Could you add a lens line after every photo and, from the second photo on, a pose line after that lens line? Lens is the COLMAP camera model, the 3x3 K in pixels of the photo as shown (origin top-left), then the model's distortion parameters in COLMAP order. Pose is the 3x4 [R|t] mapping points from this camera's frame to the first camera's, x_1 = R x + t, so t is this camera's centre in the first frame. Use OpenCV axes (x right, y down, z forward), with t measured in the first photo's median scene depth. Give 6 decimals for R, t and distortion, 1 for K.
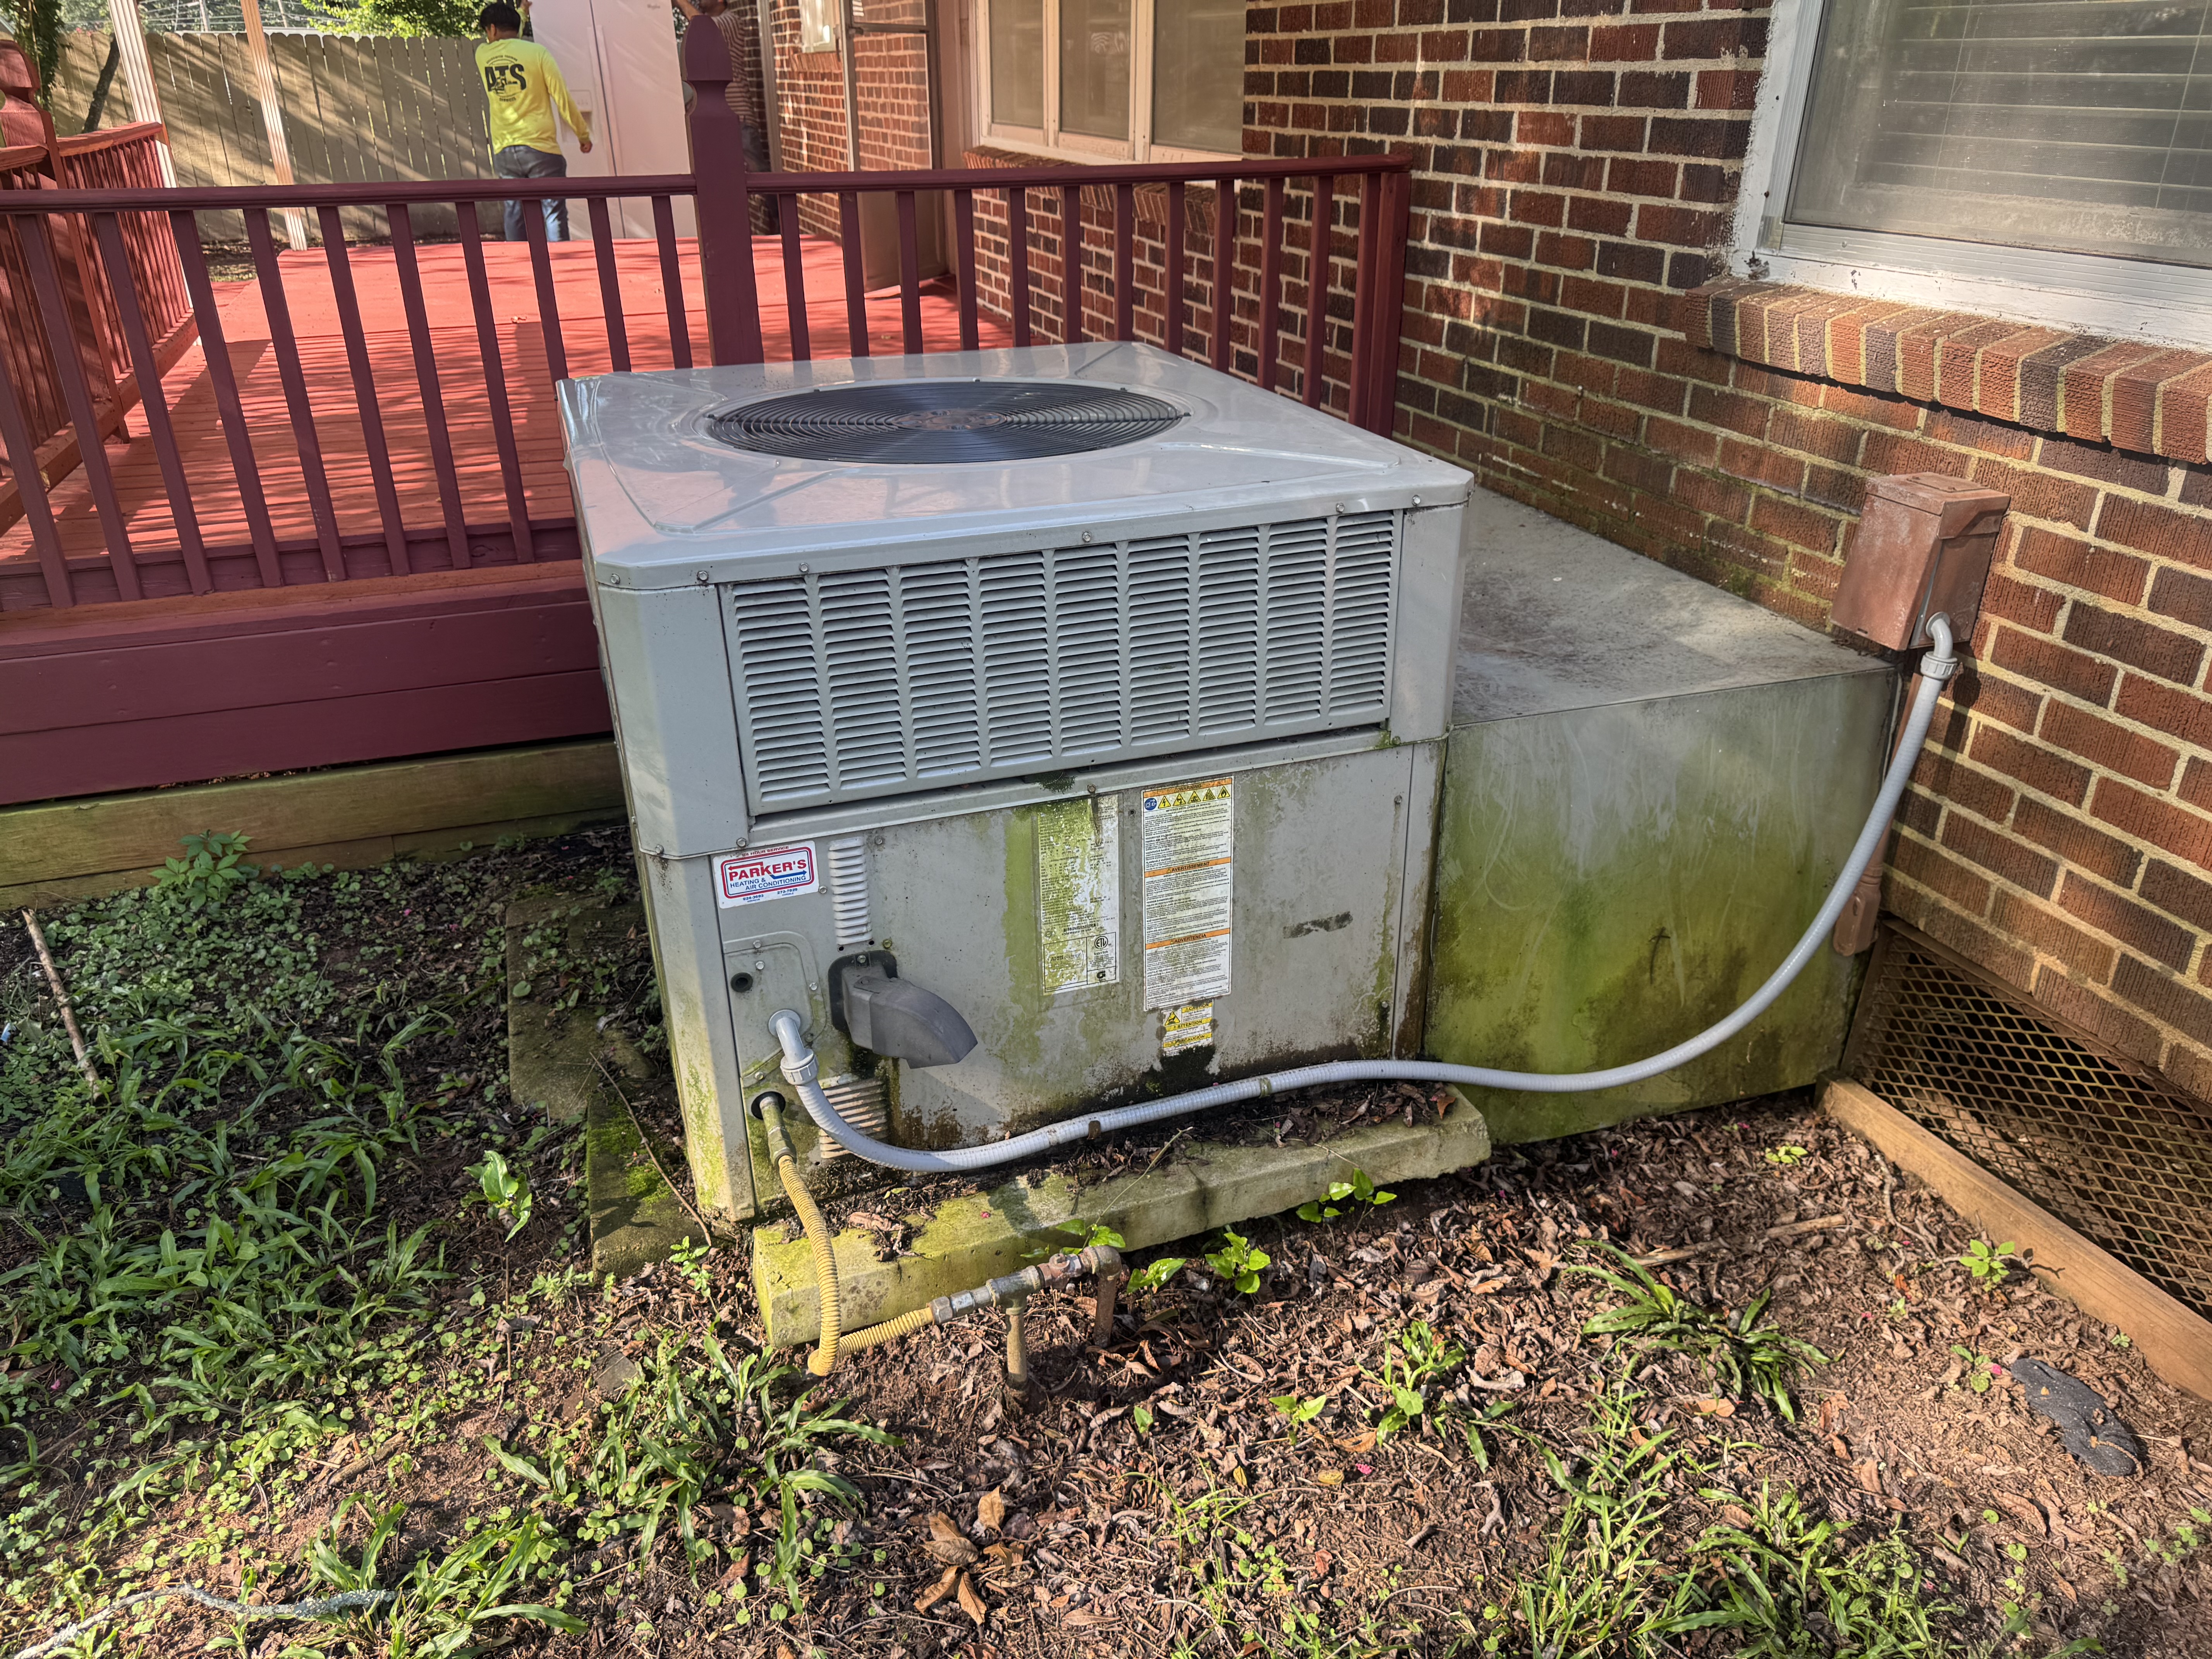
lens RADIAL K [[1555.8, 0, 1101.6], [0, 1555.8, 833.8], [0, 0, 1]] dist [0.008052, -0.007860]
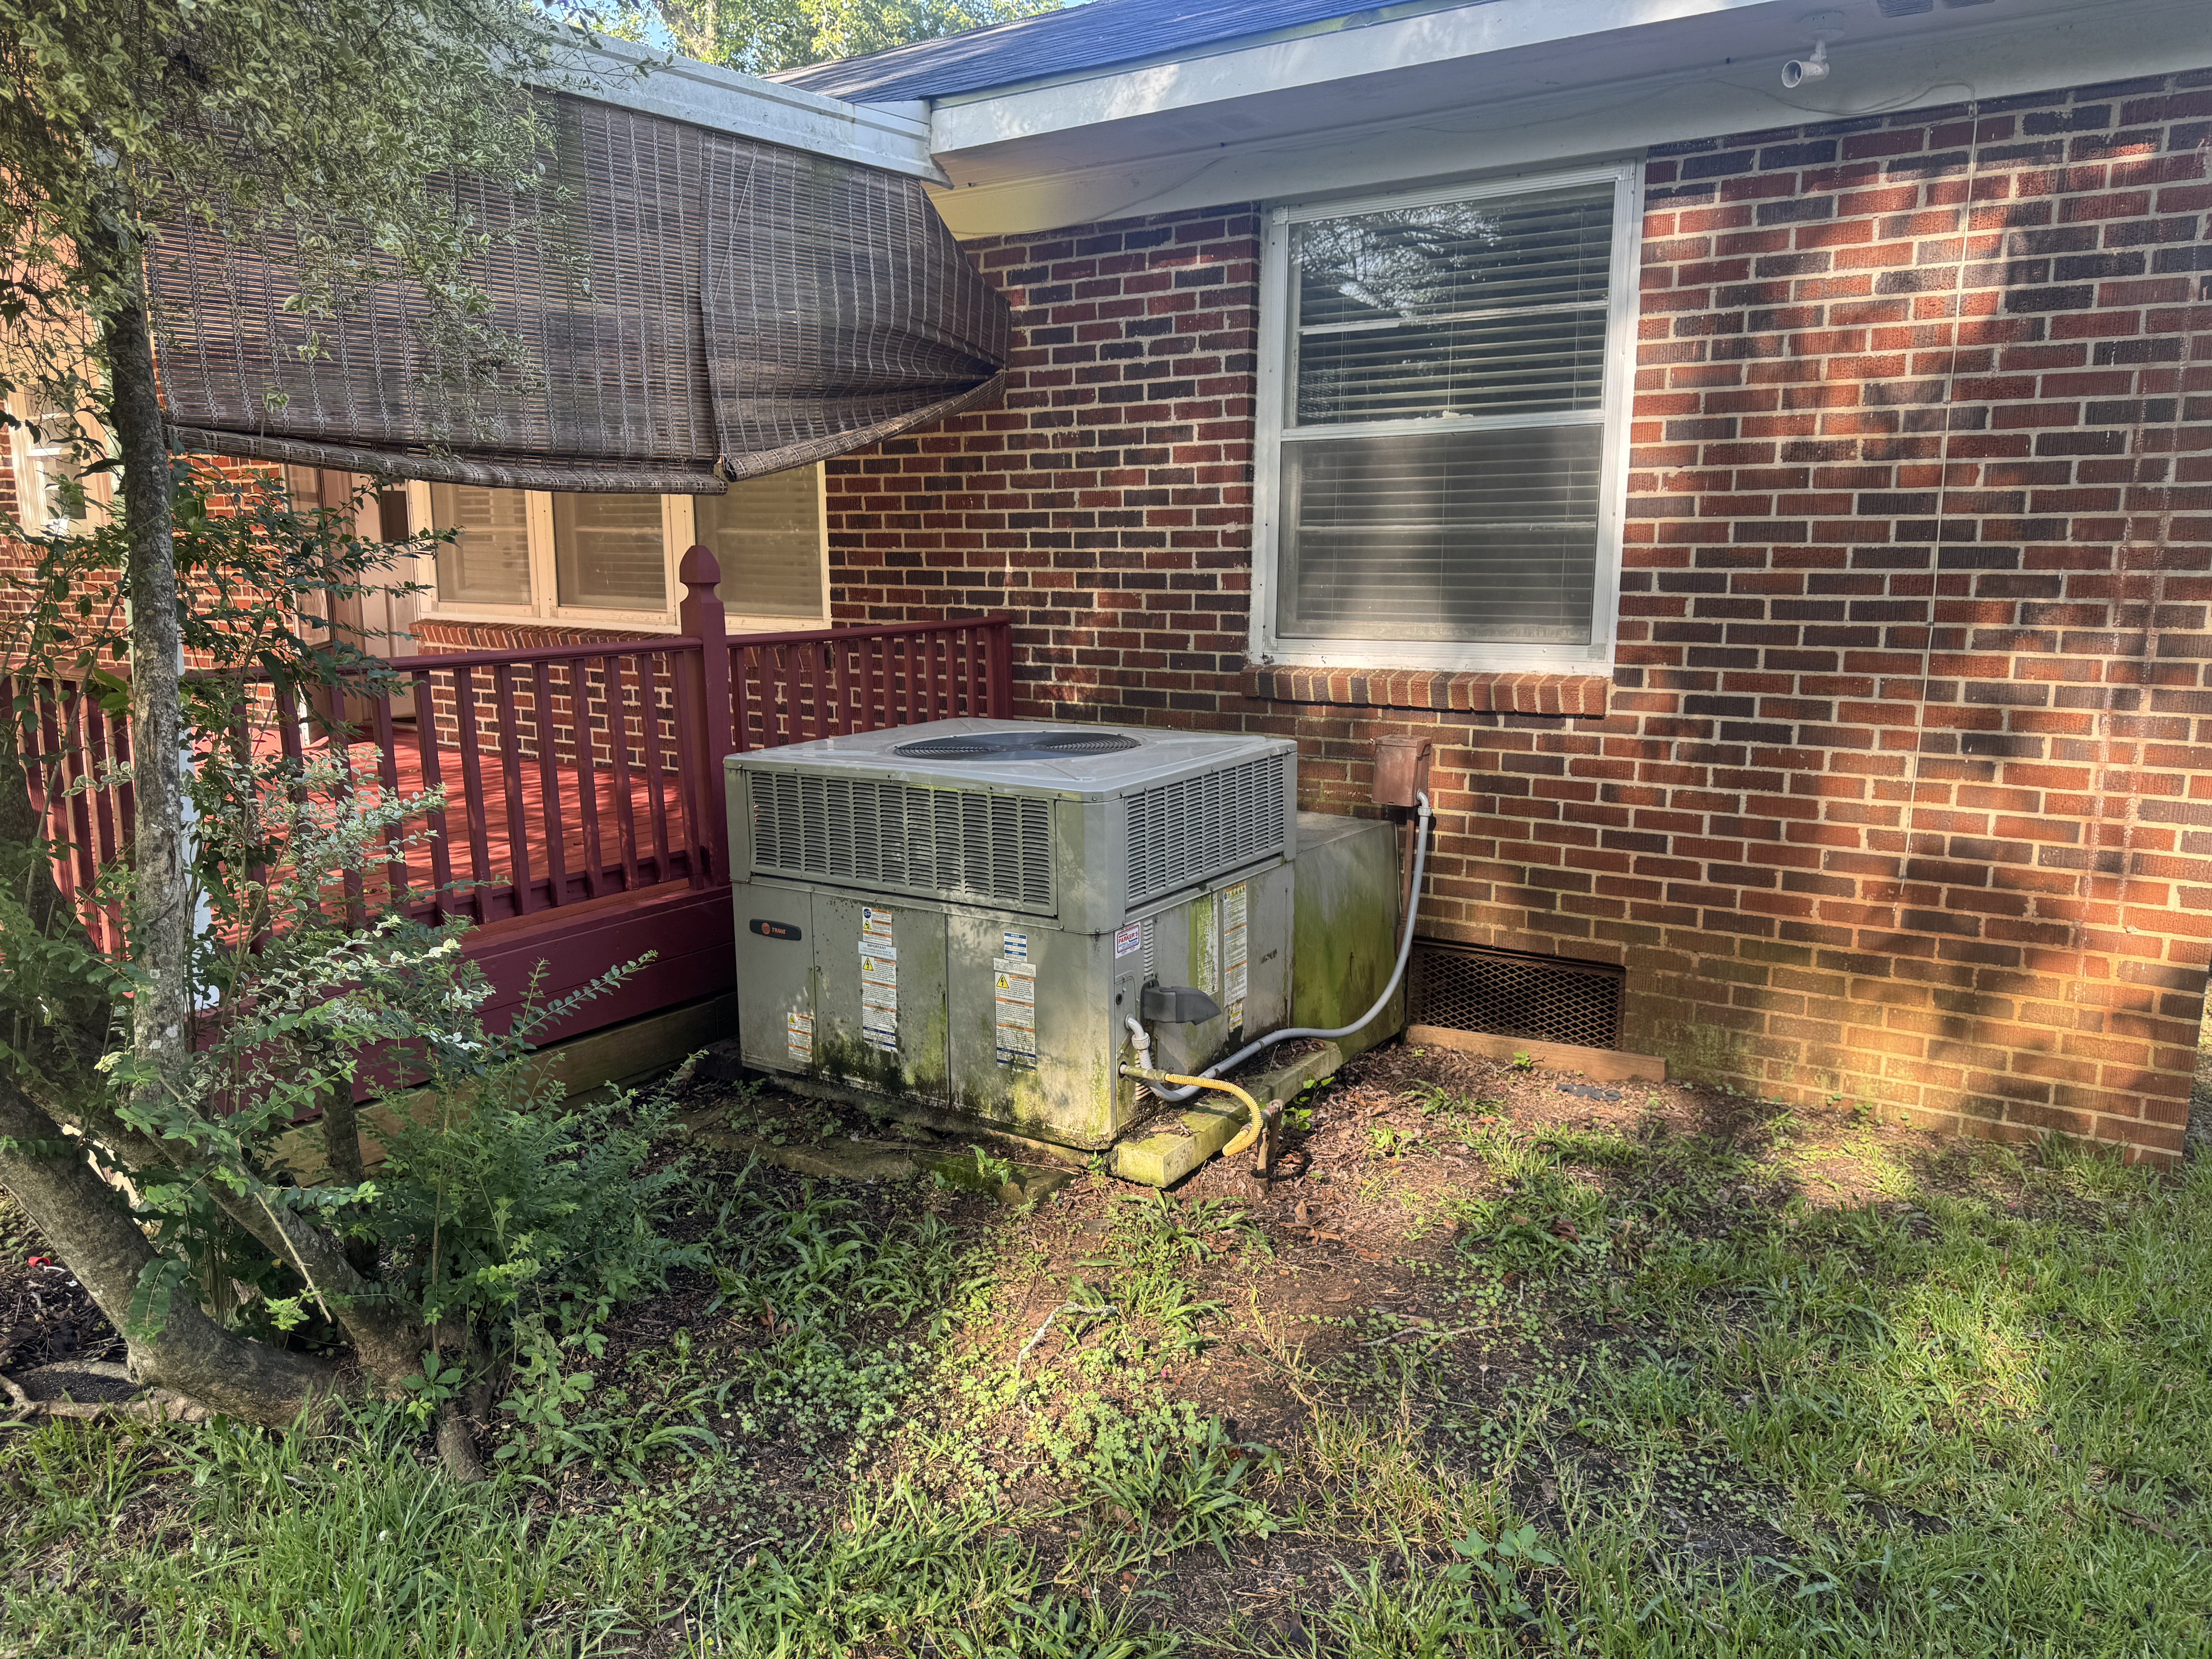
lens RADIAL K [[1555.8, 0, 1108.3], [0, 1555.8, 823.1], [0, 0, 1]] dist [0.008052, -0.007860]
pose [[0.803978, -0.107828, 0.584801, -0.915819], [0.265137, 0.945262, -0.190217, 0.170698], [-0.532280, 0.307982, 0.788559, -0.428110]]
